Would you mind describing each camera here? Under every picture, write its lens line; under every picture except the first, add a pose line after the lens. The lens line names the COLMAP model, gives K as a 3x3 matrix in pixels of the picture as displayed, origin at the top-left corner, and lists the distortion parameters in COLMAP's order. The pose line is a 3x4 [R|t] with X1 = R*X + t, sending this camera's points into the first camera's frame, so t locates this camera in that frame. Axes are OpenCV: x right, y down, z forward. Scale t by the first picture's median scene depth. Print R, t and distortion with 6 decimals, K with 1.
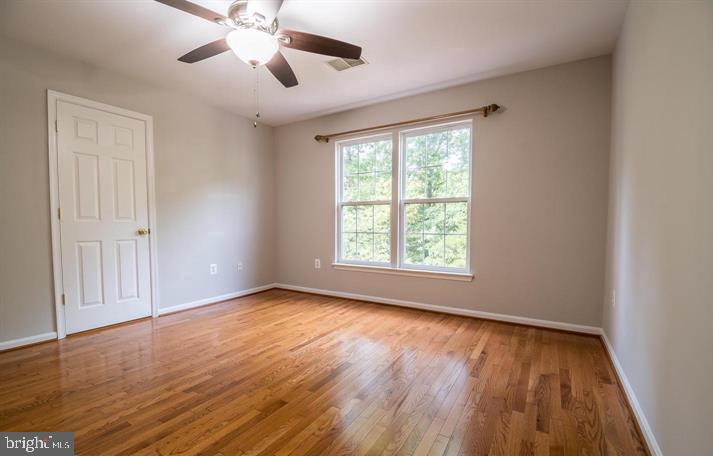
lens RADIAL K [[316.6, 0, 358.5], [0, 316.6, 238.2], [0, 0, 1]] dist [-0.000795, -0.000189]
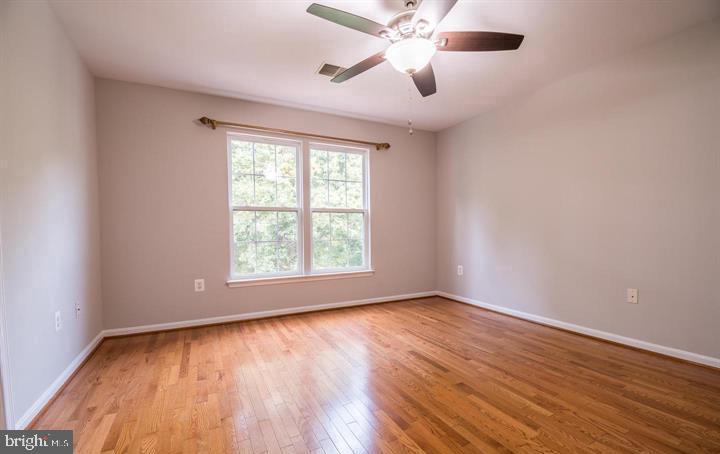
lens RADIAL K [[316.0, 0, 359.0], [0, 316.0, 239.5], [0, 0, 1]] dist [0.019172, -0.025698]
pose [[0.527328, -0.027901, 0.849203, -0.726761], [0.049353, 0.998779, 0.002168, -0.014364], [-0.848227, 0.040767, 0.528061, 0.353787]]
